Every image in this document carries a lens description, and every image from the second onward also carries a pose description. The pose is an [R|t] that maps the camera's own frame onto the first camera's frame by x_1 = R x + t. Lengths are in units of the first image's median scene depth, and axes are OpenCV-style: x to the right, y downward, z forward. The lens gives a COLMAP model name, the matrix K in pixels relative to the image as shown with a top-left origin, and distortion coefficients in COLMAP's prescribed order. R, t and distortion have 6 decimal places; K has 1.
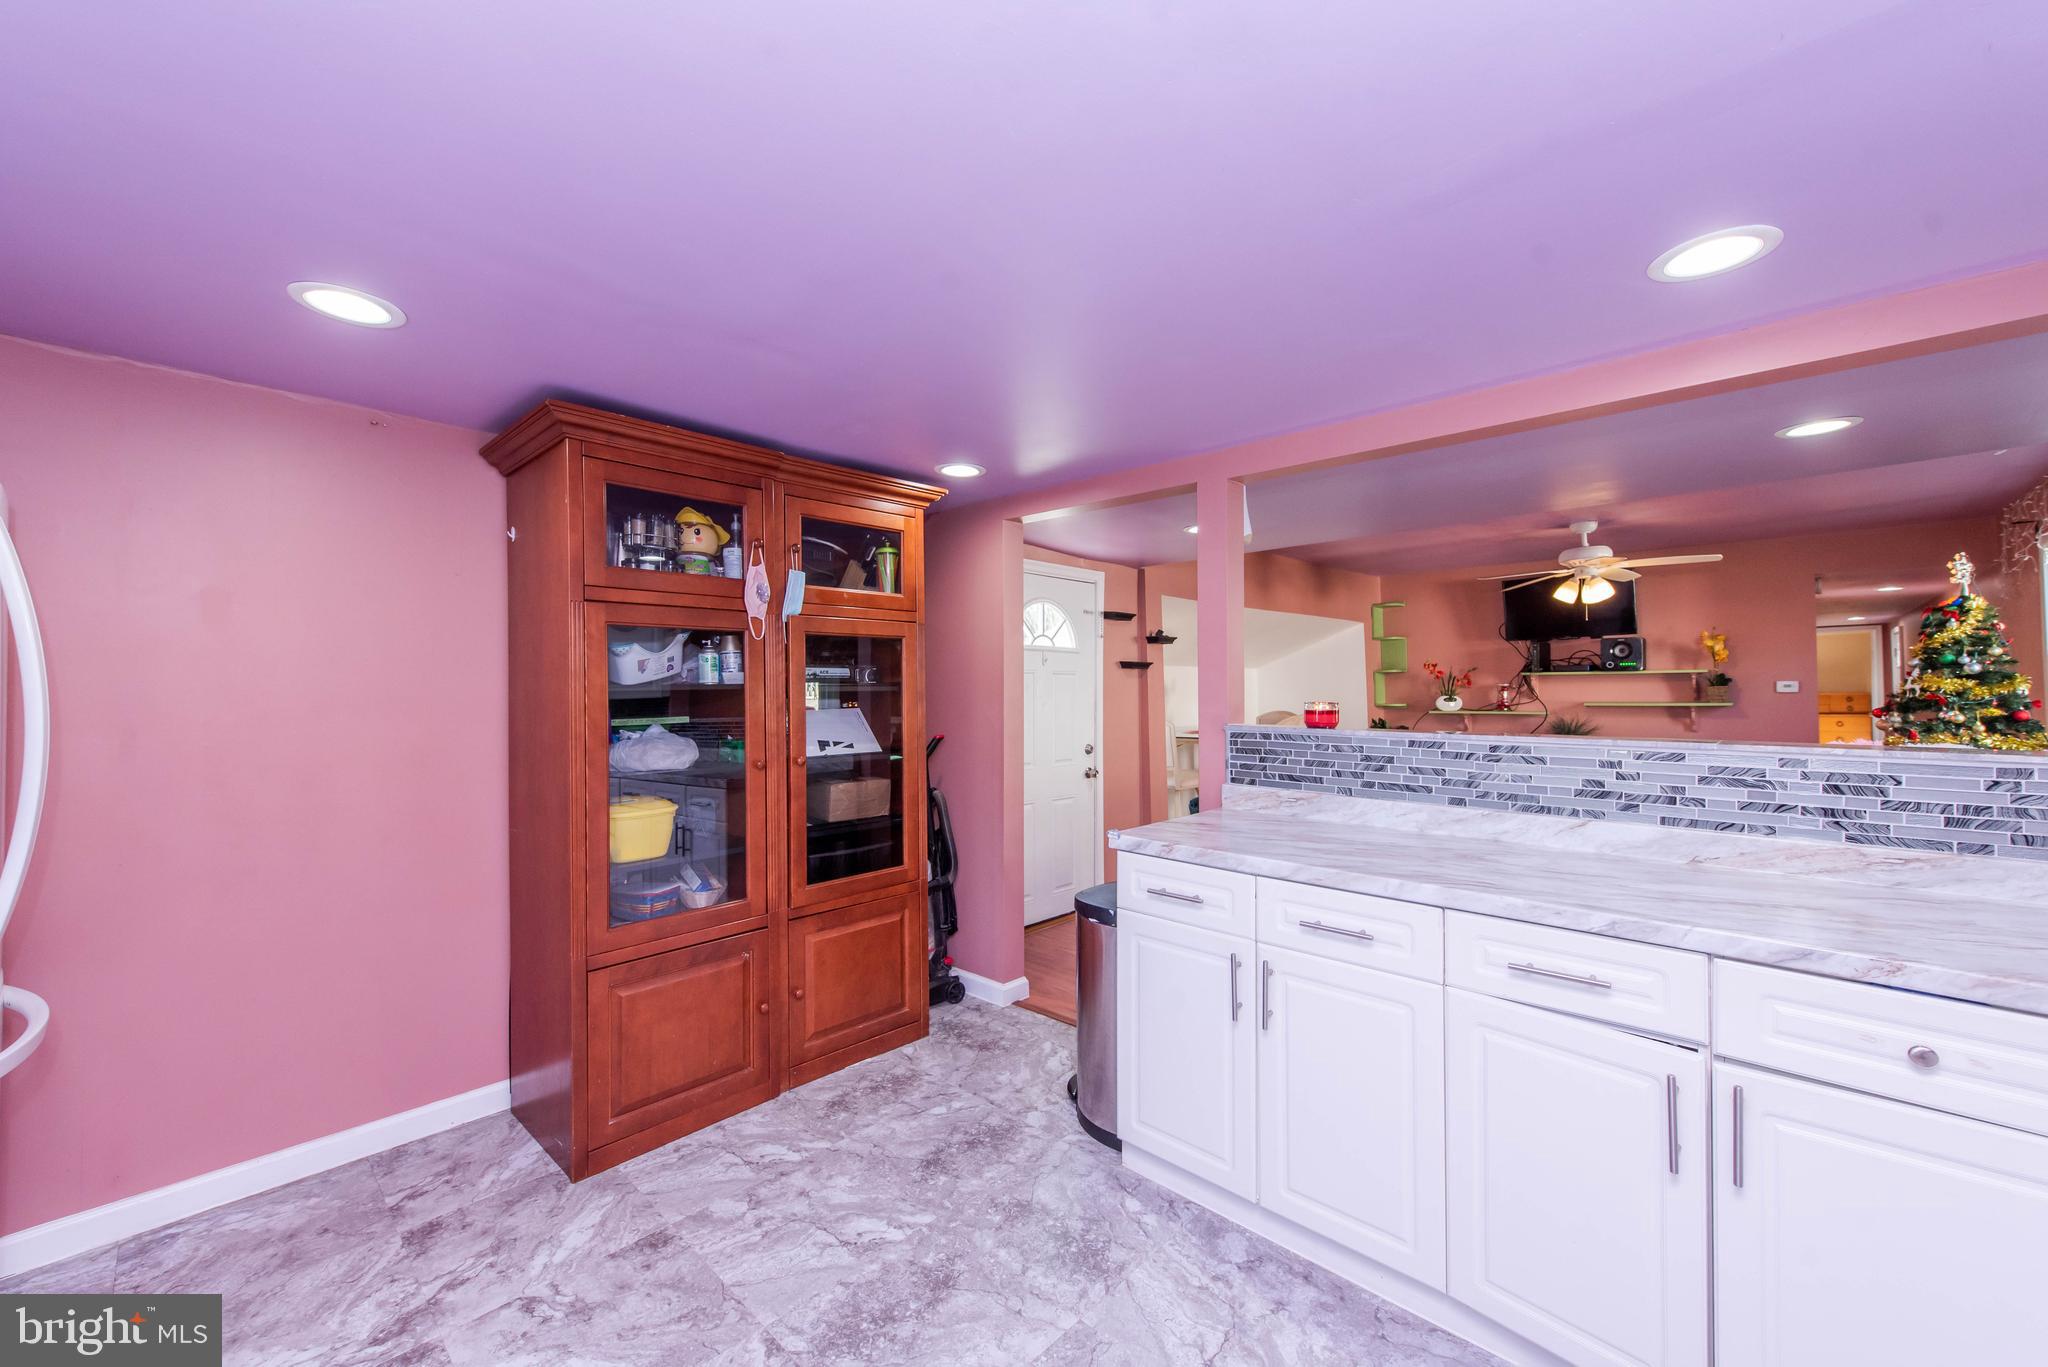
lens RADIAL K [[801.5, 0, 1029.1], [0, 801.5, 682.4], [0, 0, 1]] dist [0.017722, -0.004911]
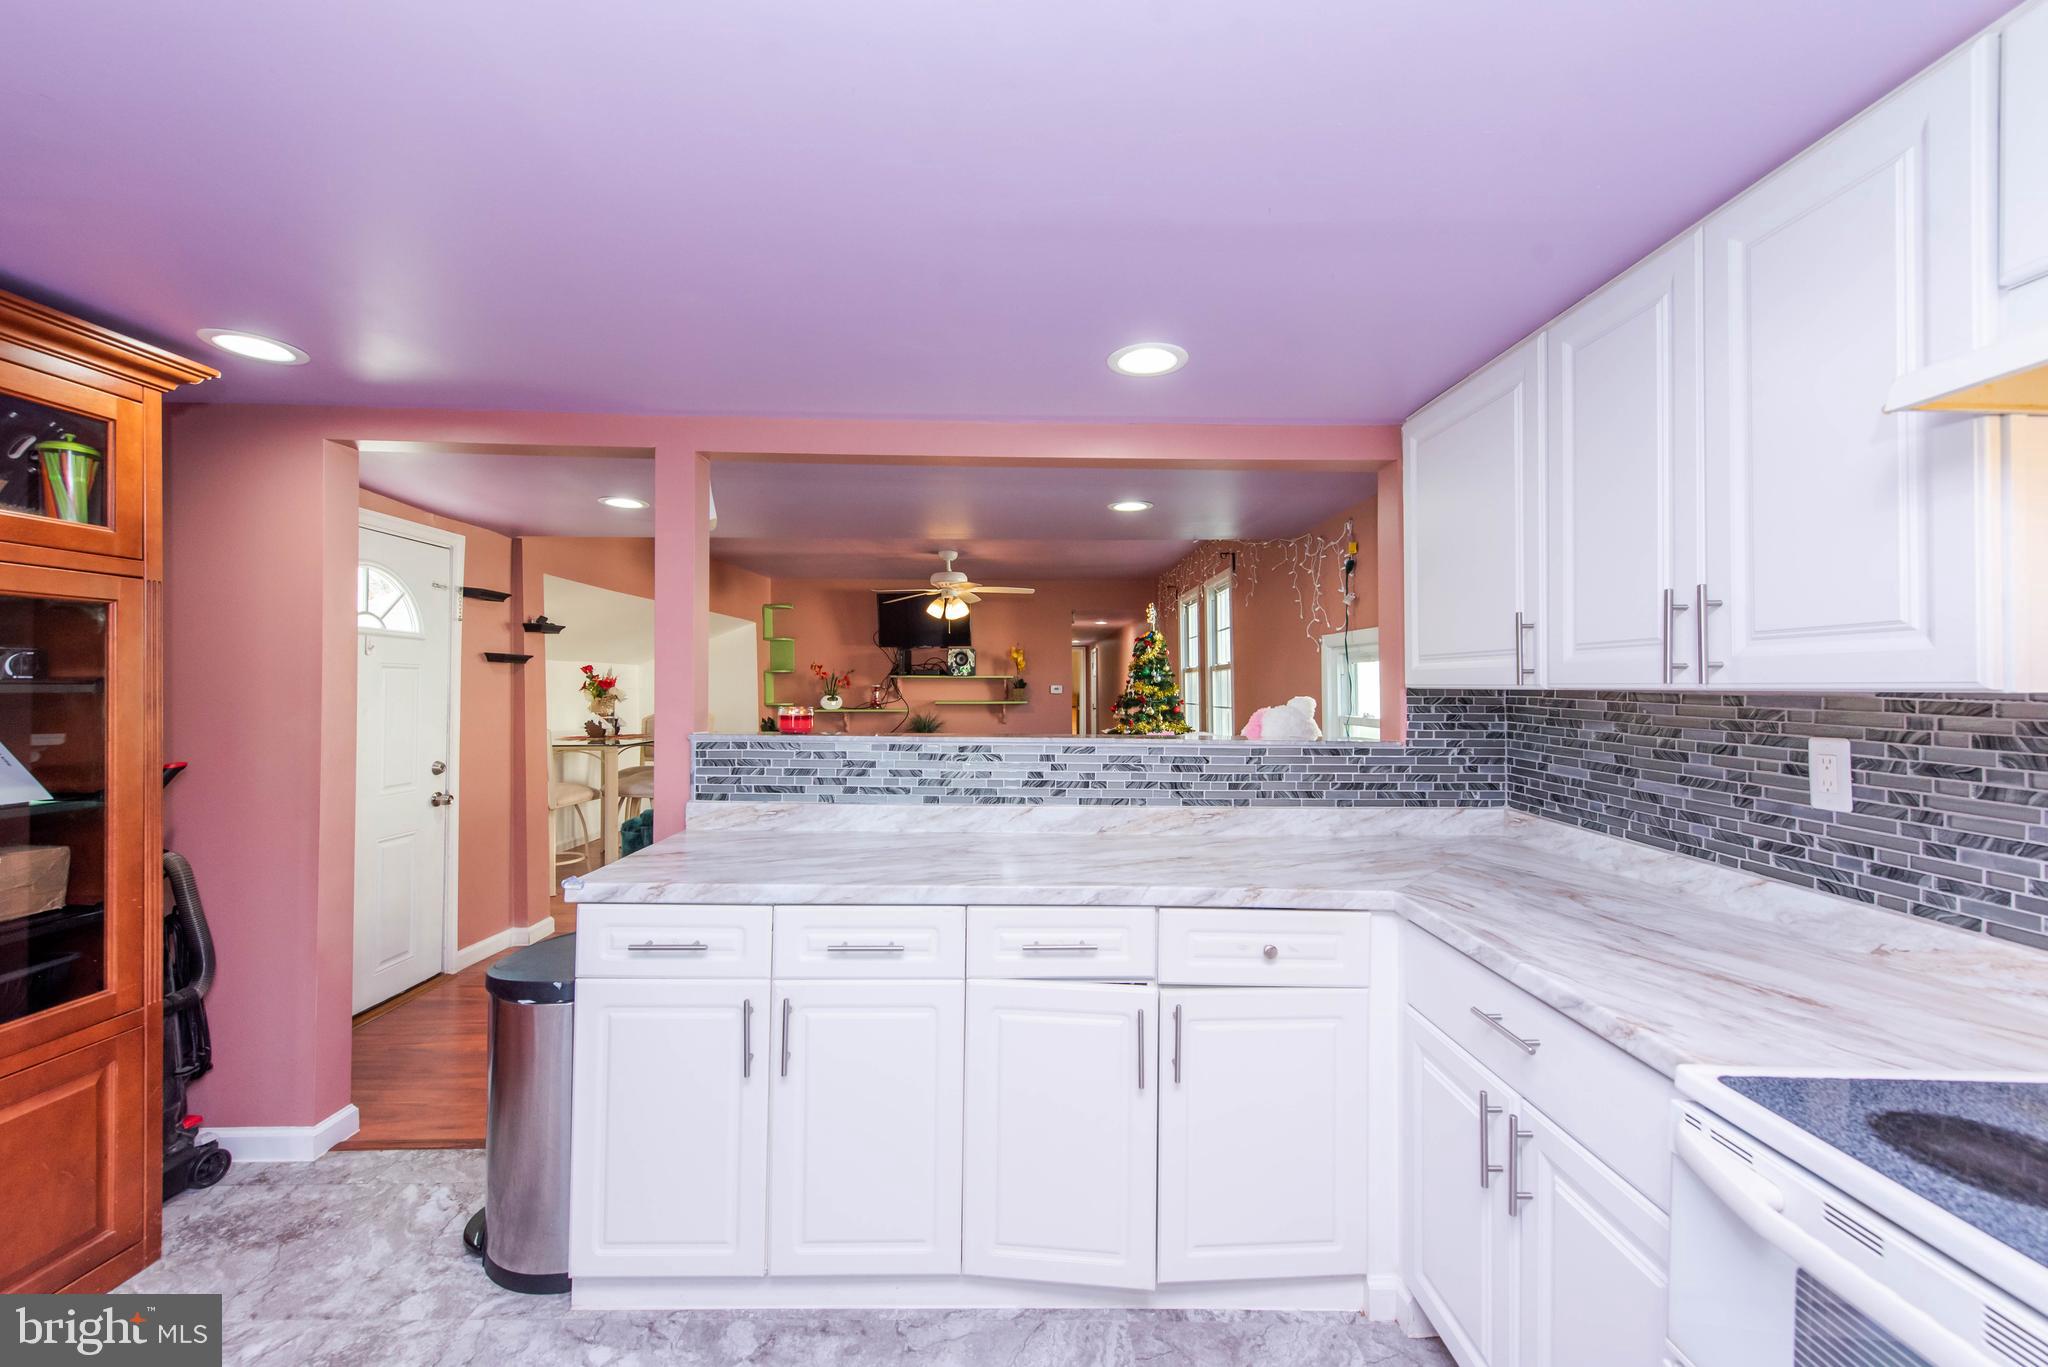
lens RADIAL K [[801.5, 0, 1028.7], [0, 801.5, 683.2], [0, 0, 1]] dist [0.017722, -0.004911]
pose [[0.720605, 0.011248, 0.693254, -0.071930], [-0.014282, 0.999897, -0.001378, -0.004430], [-0.693199, -0.008908, 0.720692, 0.088862]]
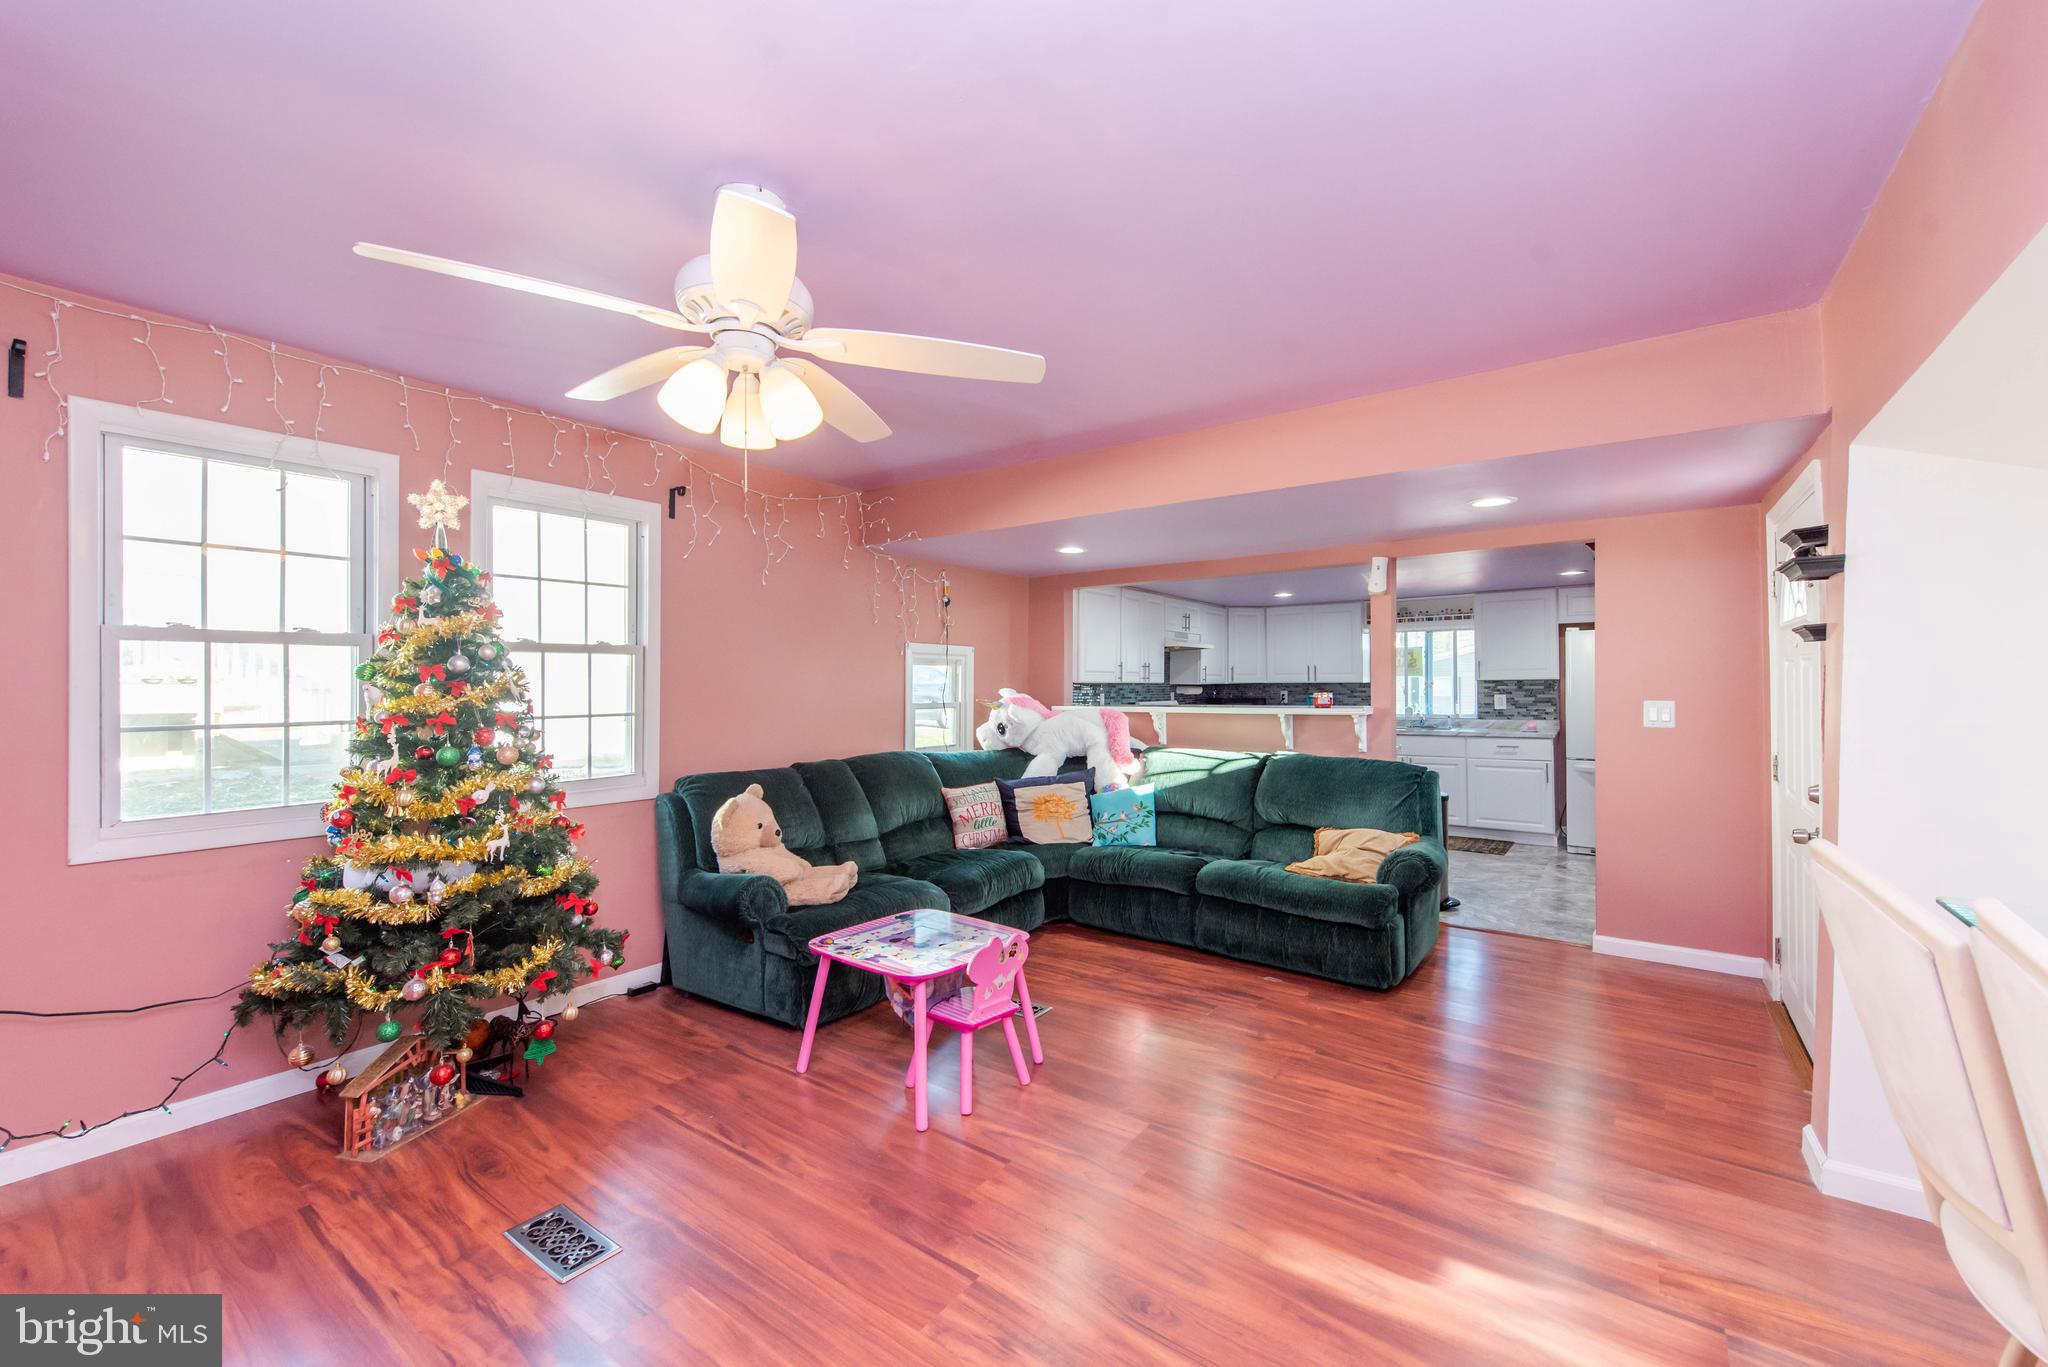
lens RADIAL K [[824.1, 0, 1027.4], [0, 824.1, 684.2], [0, 0, 1]] dist [0.013424, -0.000831]
pose [[-0.991894, 0.008294, -0.126794, 0.915260], [0.009755, 0.999893, -0.010908, 0.013408], [0.126690, -0.012056, -0.991869, 2.005501]]
